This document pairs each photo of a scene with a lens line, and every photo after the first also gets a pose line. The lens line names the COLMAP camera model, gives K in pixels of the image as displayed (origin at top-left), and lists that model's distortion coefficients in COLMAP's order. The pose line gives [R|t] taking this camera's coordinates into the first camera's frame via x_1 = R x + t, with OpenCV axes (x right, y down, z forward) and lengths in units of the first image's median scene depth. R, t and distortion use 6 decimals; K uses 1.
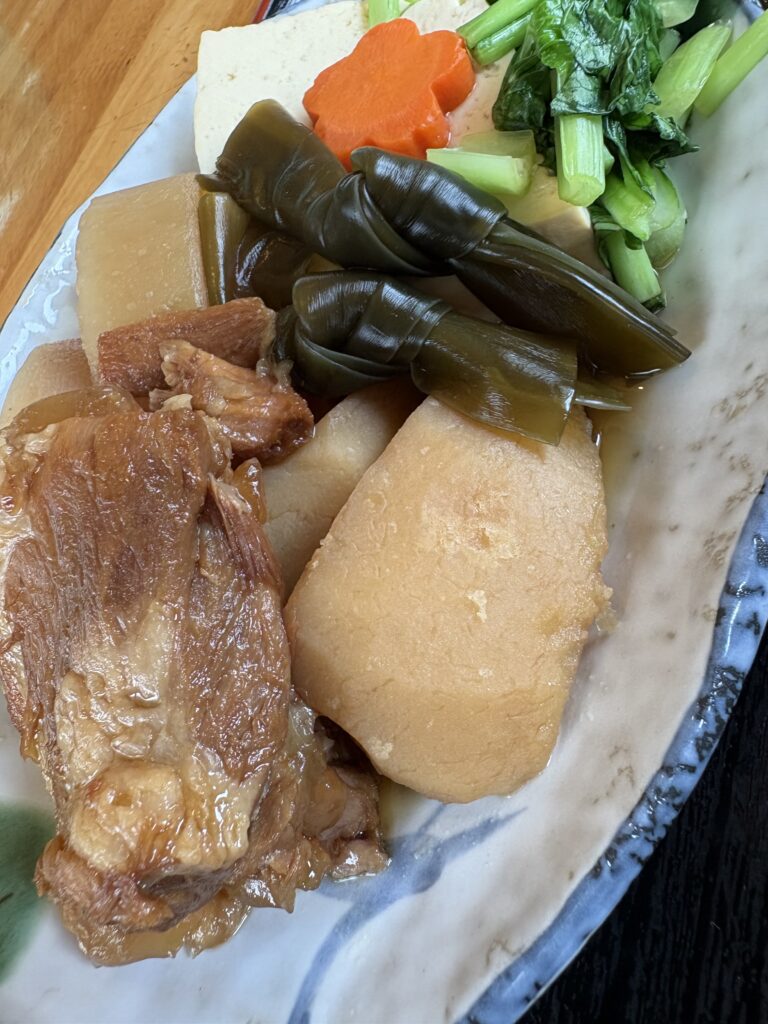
lens RADIAL K [[692.2, 0, 384.0], [0, 692.2, 512.0], [0, 0, 1]] dist [0.005935, -0.001006]
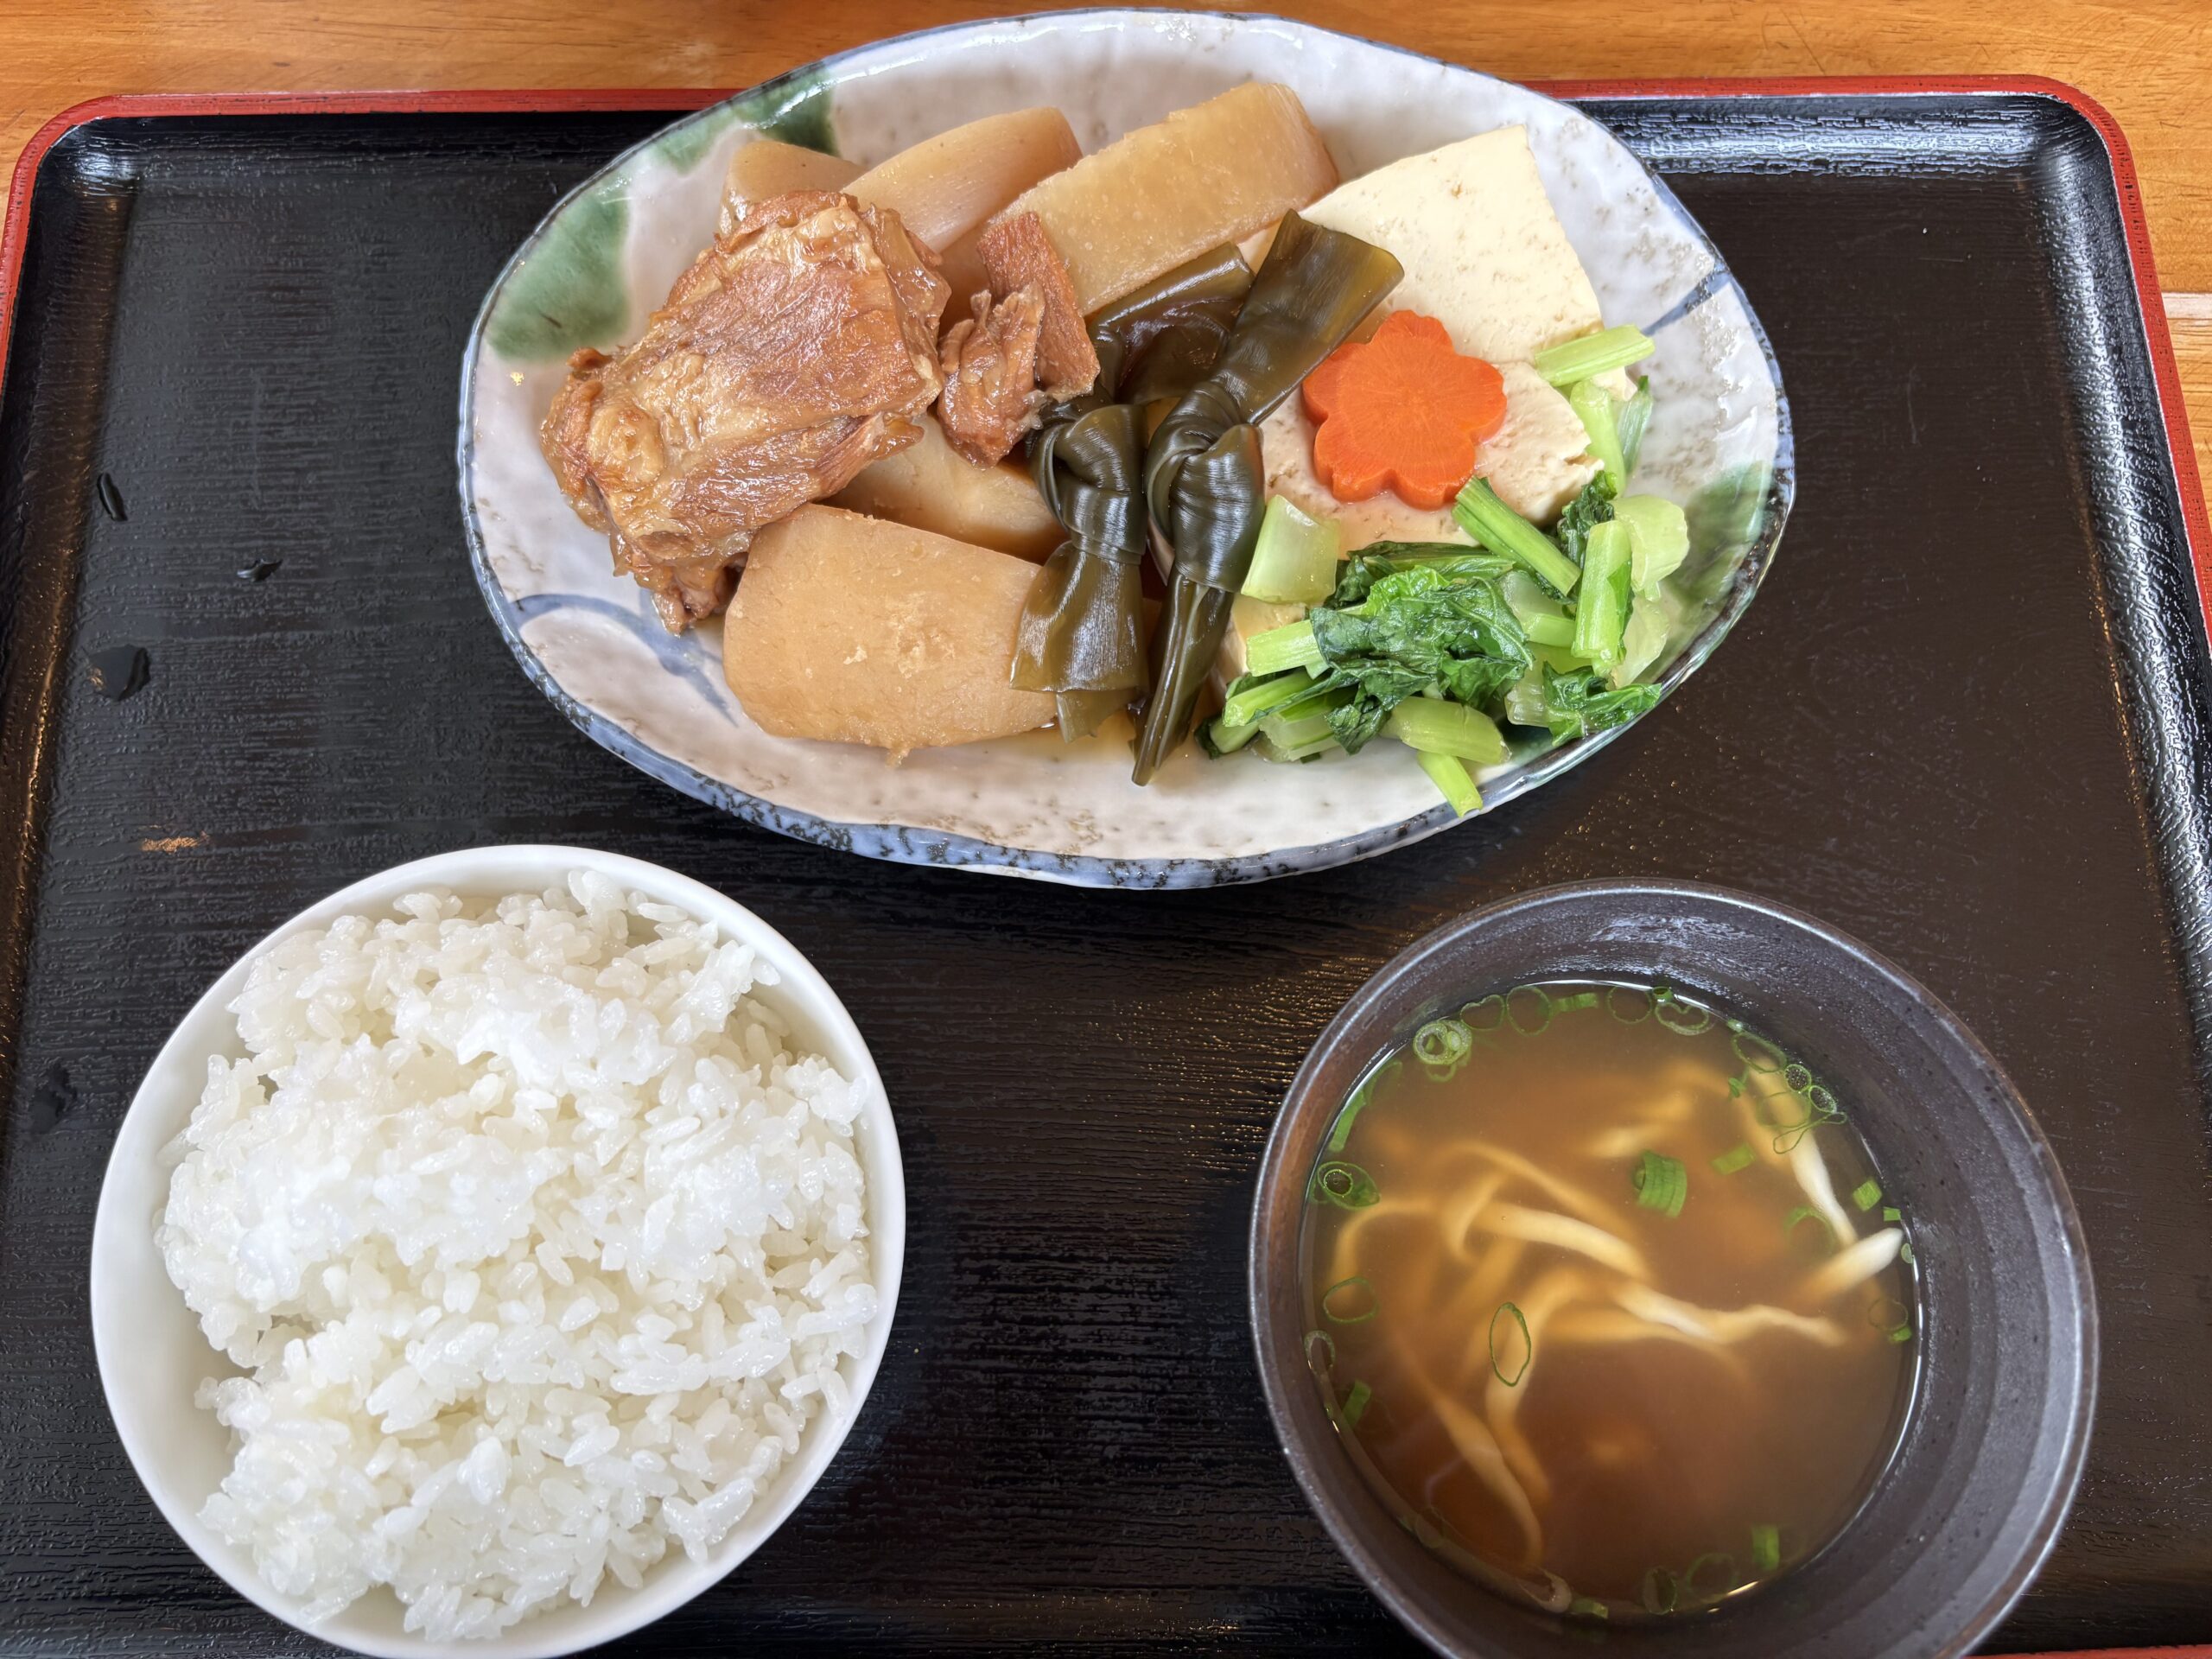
lens RADIAL K [[1667.6, 0, 1106.0], [0, 1667.6, 829.5], [0, 0, 1]] dist [0.005397, -0.006132]
pose [[0.281659, 0.943773, 0.173095, 0.041003], [-0.899706, 0.197075, 0.389475, -1.477615], [0.333464, -0.265434, 0.904625, -1.777804]]
